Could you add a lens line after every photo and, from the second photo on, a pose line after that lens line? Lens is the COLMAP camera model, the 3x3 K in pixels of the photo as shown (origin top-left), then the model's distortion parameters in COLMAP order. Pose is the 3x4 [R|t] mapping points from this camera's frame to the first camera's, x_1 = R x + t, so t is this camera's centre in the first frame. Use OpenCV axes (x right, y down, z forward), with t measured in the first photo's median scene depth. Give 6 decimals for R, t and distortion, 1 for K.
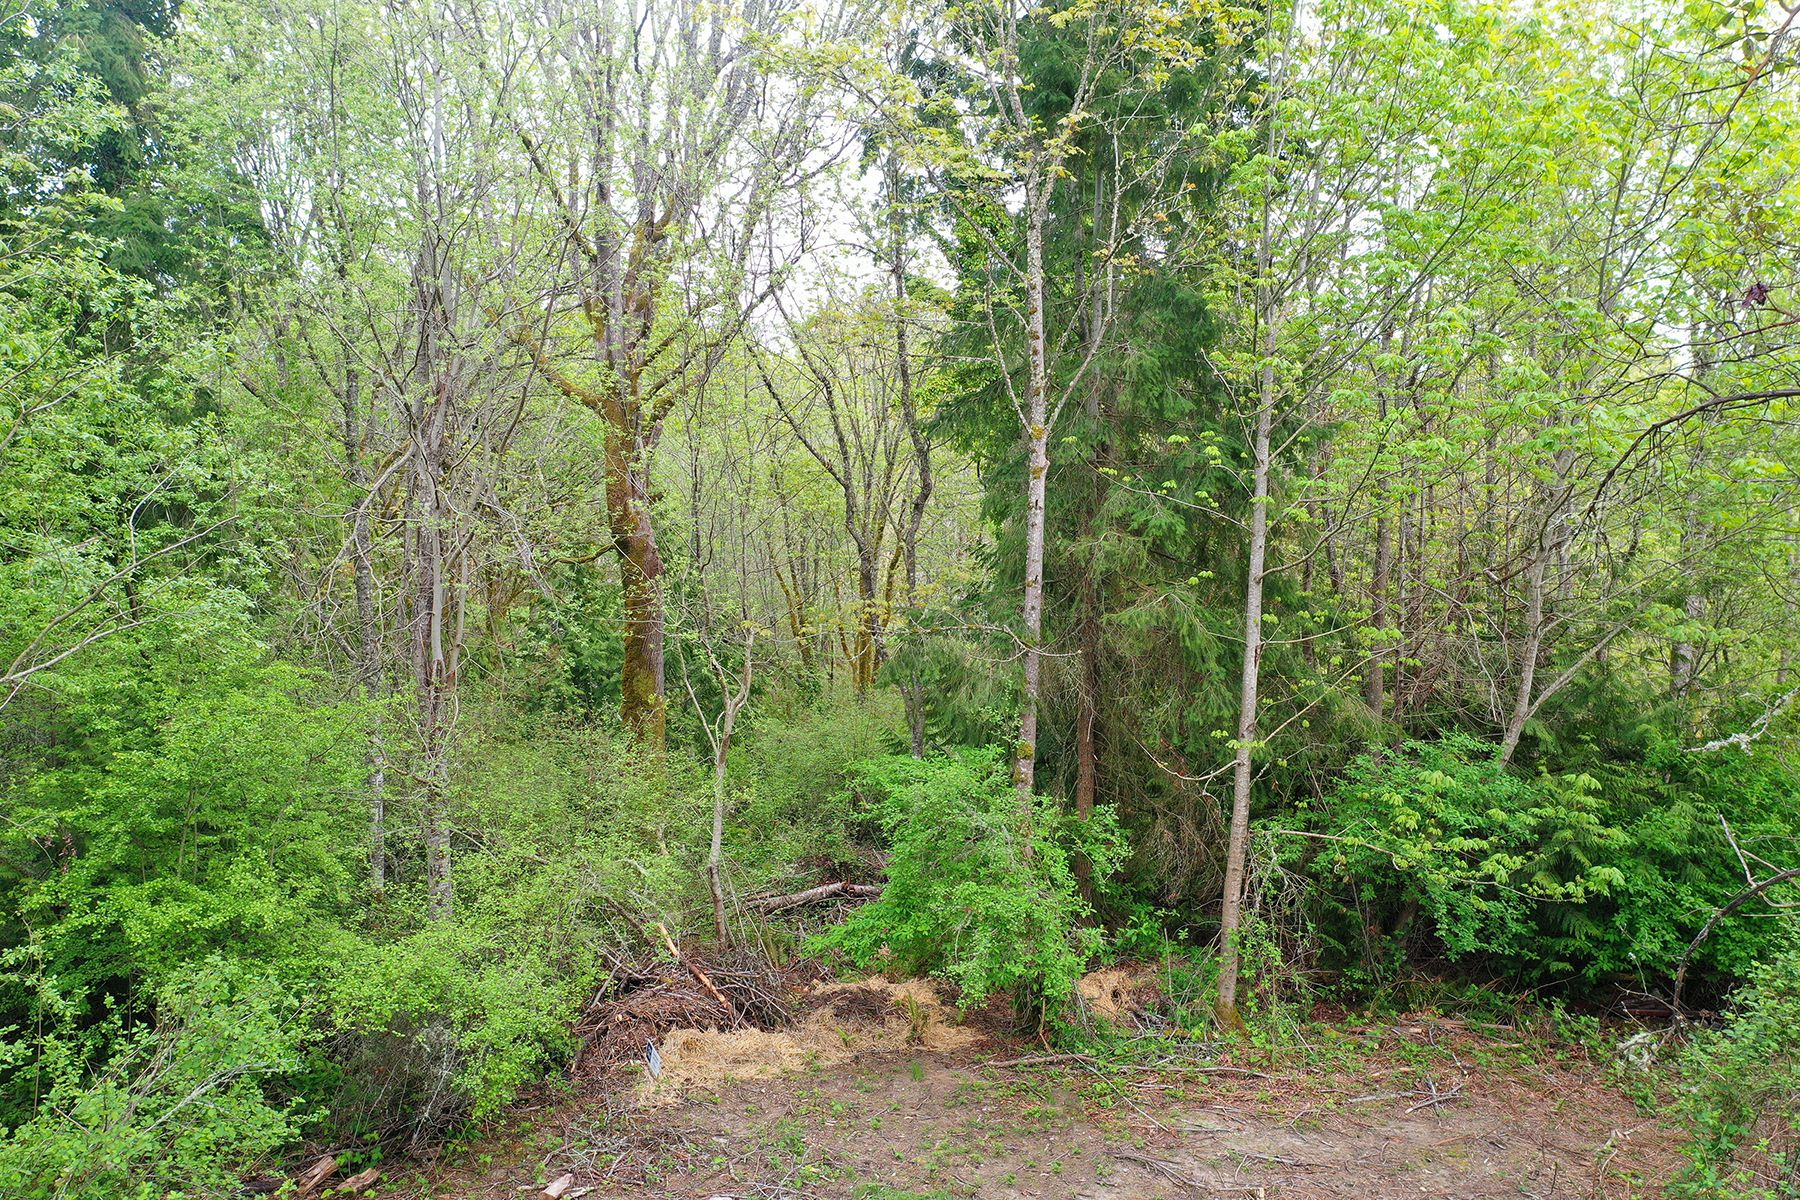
lens RADIAL K [[1429.4, 0, 910.0], [0, 1429.4, 594.1], [0, 0, 1]] dist [0.020999, -0.005504]
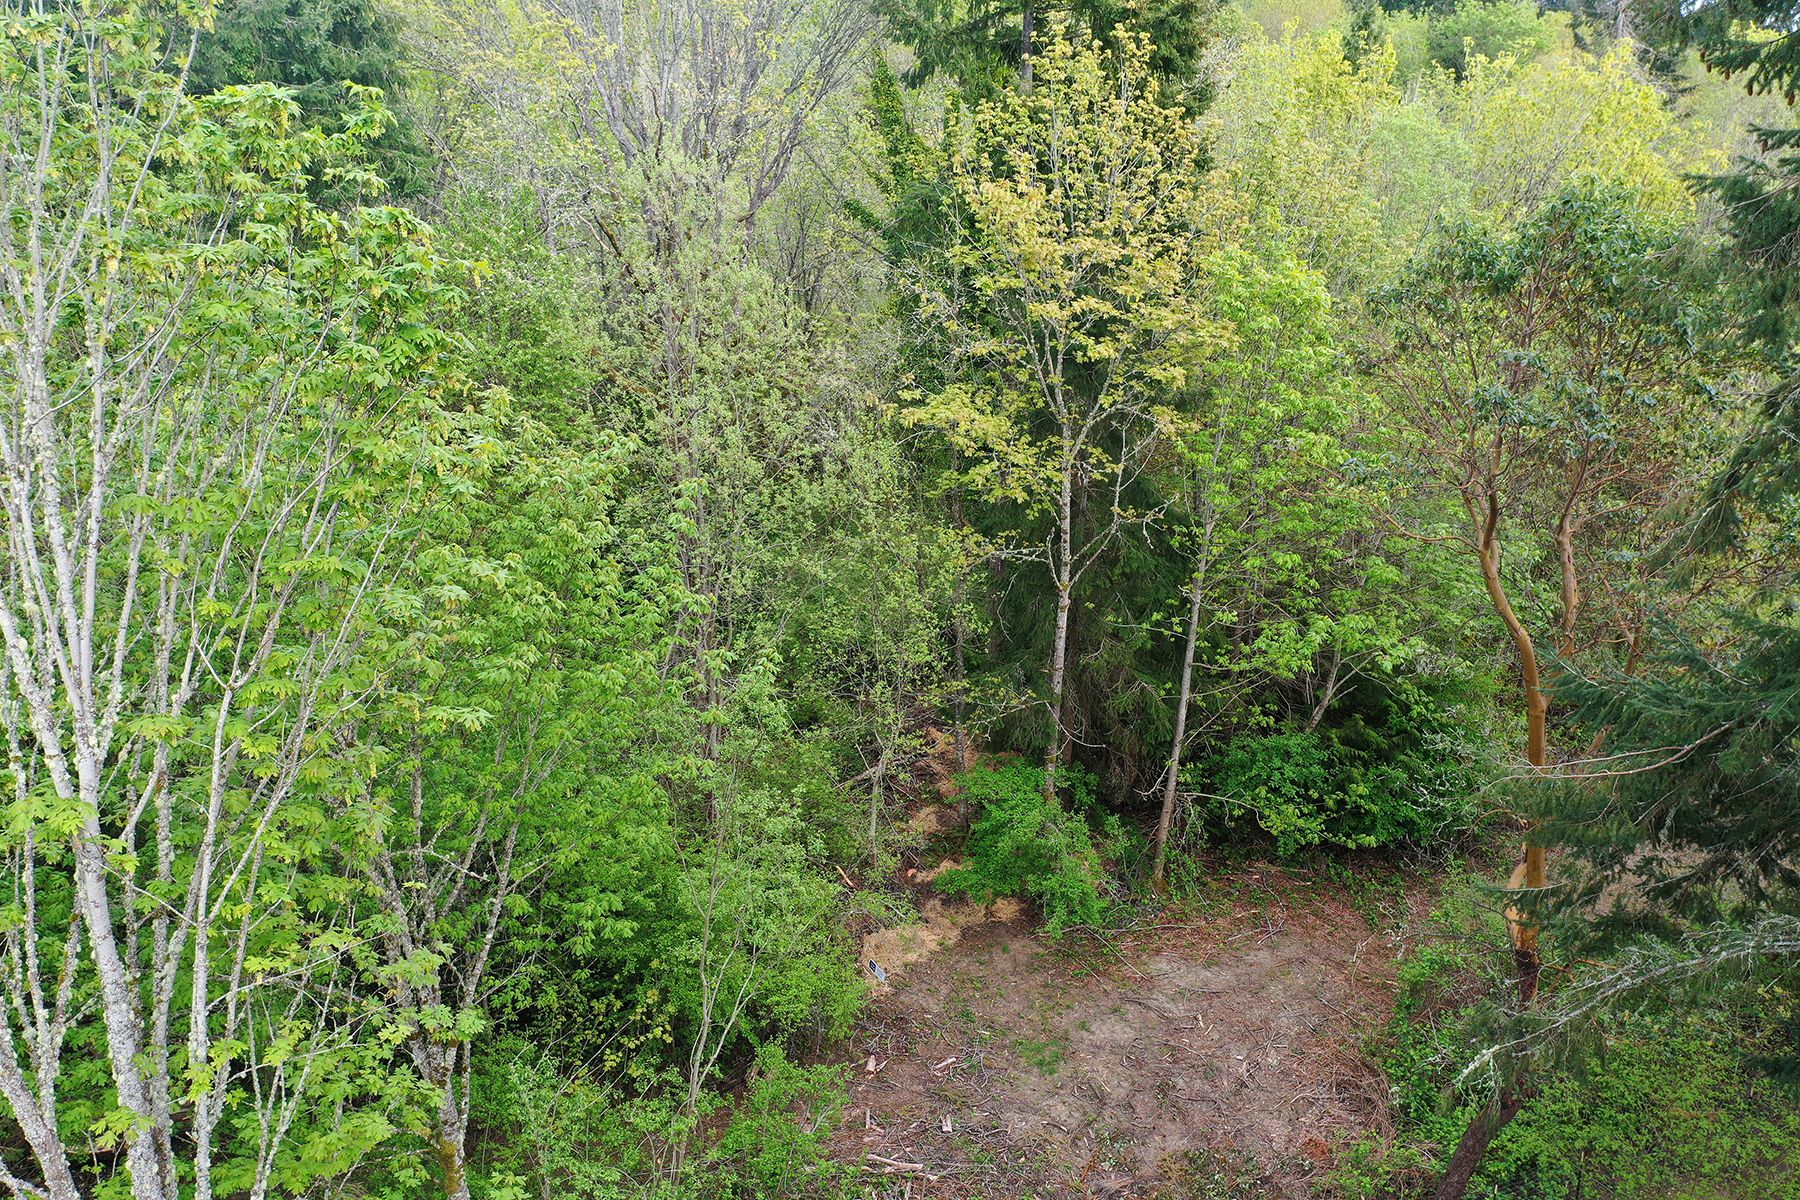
lens RADIAL K [[1365.2, 0, 917.0], [0, 1365.2, 637.7], [0, 0, 1]] dist [0.006673, -0.012215]
pose [[0.984880, -0.076848, 0.155260, -0.327976], [0.018108, 0.936983, 0.348907, -0.615076], [-0.172288, -0.340820, 0.924207, -0.437300]]
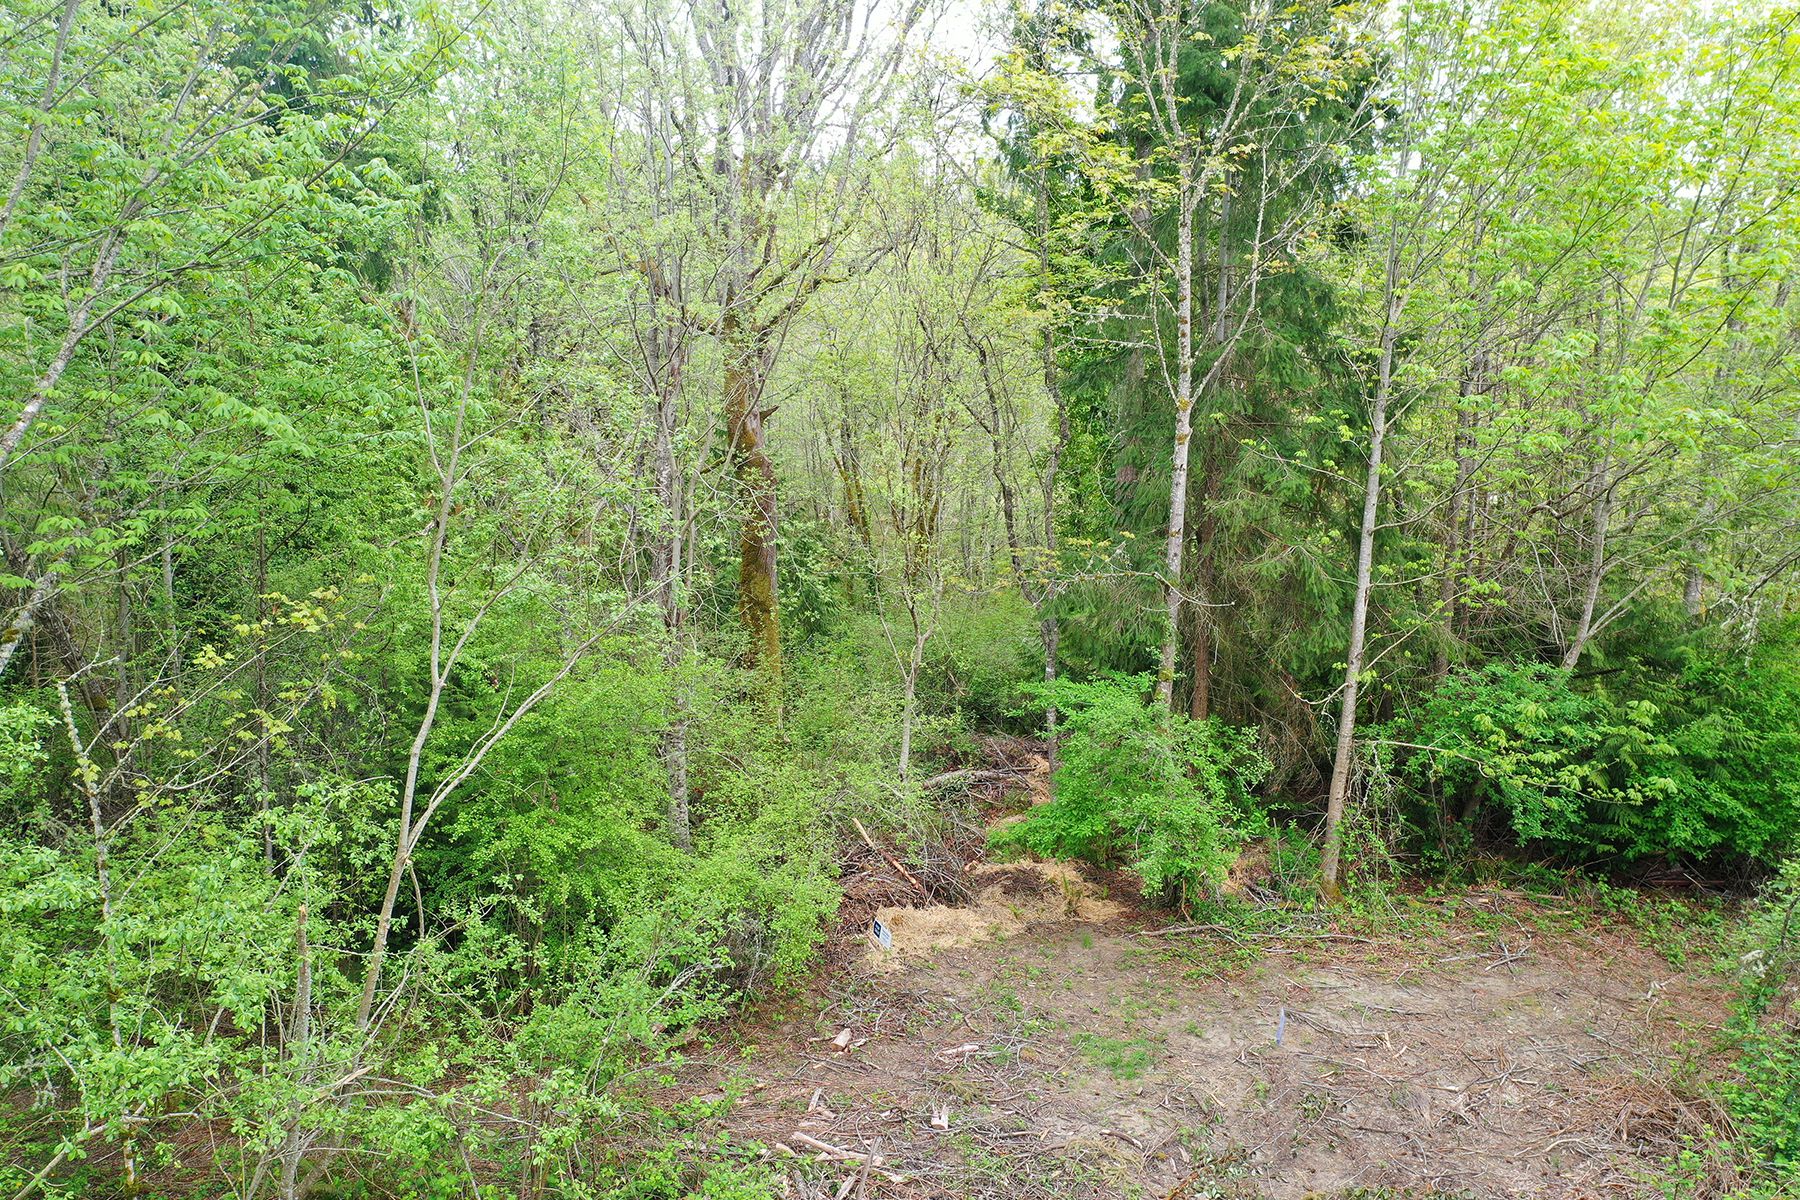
lens RADIAL K [[1429.4, 0, 915.3], [0, 1429.4, 595.4], [0, 0, 1]] dist [0.020999, -0.005504]
pose [[0.999757, -0.005232, 0.021405, -0.156235], [0.002802, 0.993703, 0.112012, -0.091308], [-0.021856, -0.111925, 0.993476, -0.167500]]
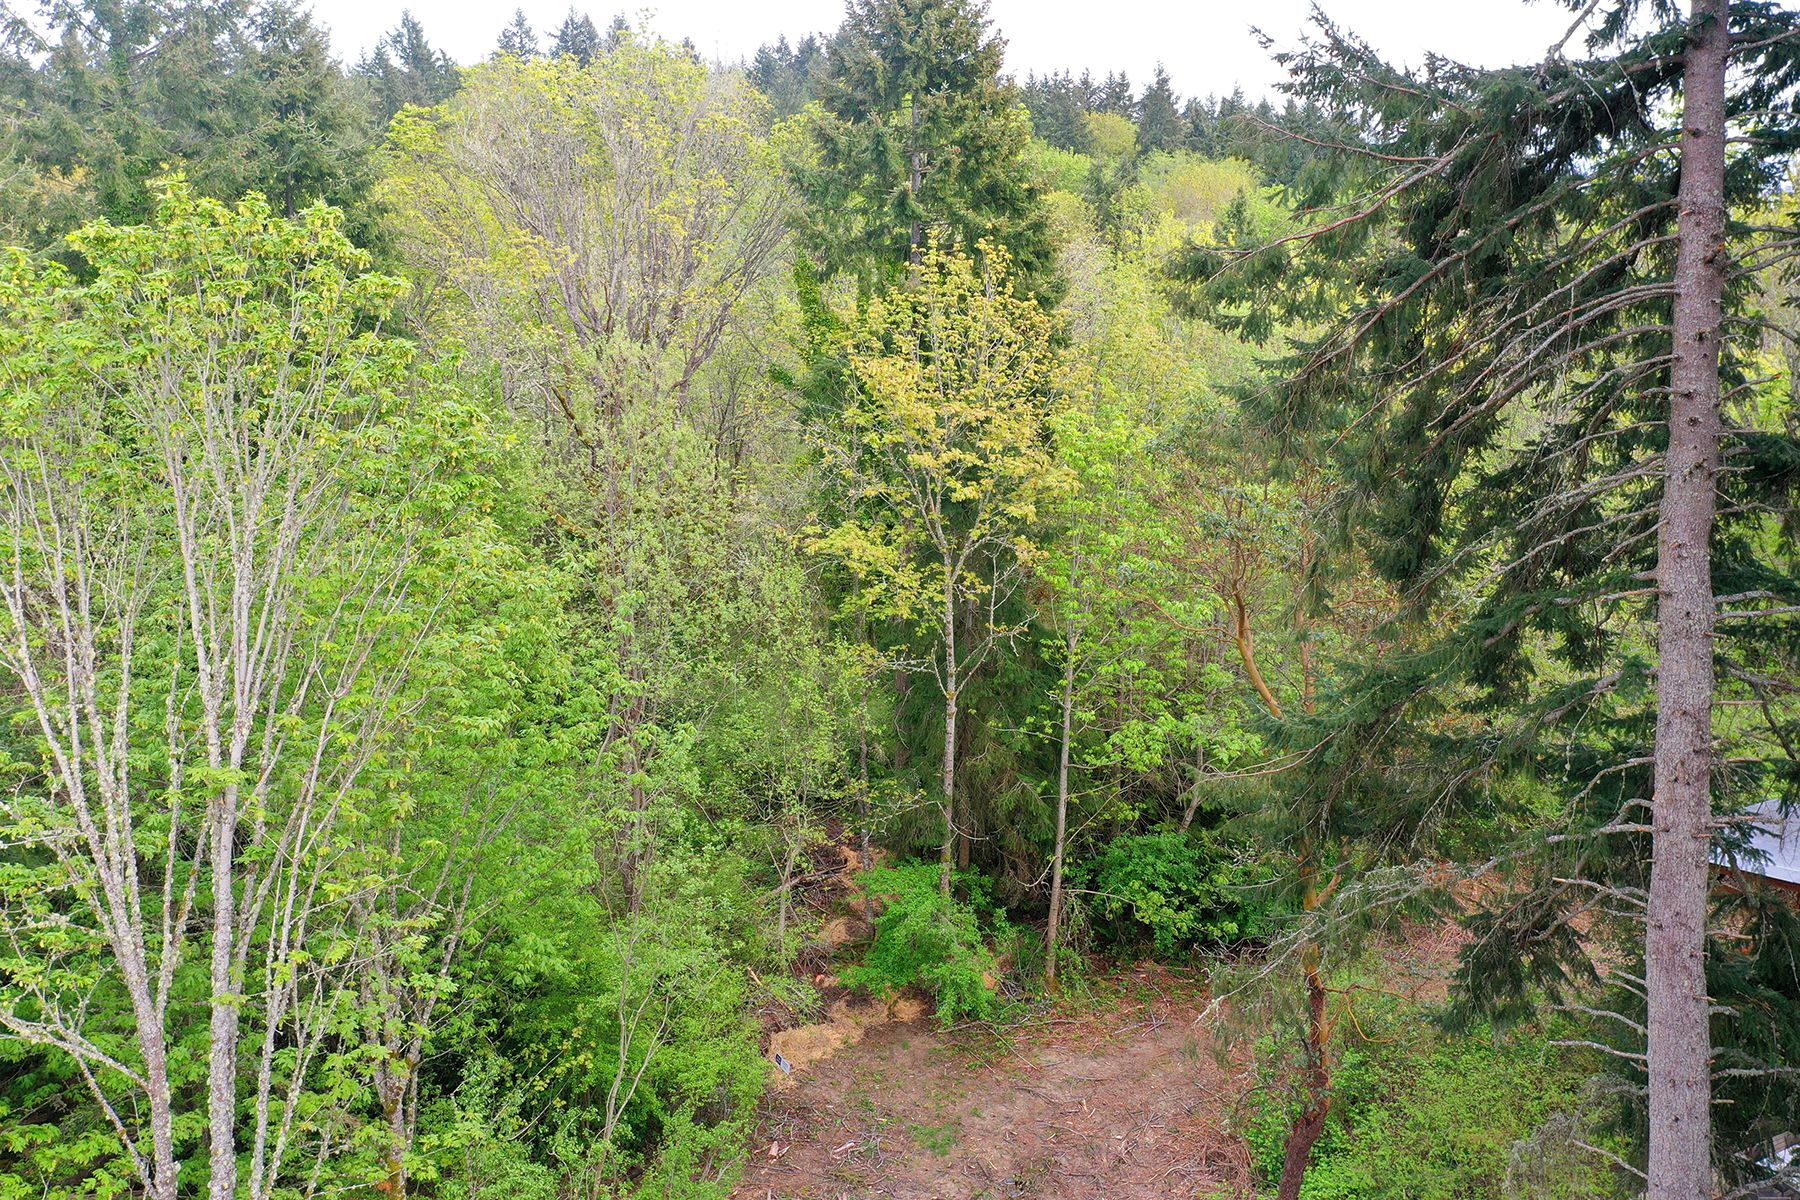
lens RADIAL K [[1429.4, 0, 914.6], [0, 1429.4, 425.6], [0, 0, 1]] dist [0.020999, -0.005504]
pose [[0.977013, -0.038570, 0.209662, -0.339307], [0.018212, 0.995003, 0.098173, -0.656957], [-0.212401, -0.092098, 0.972833, -0.780715]]
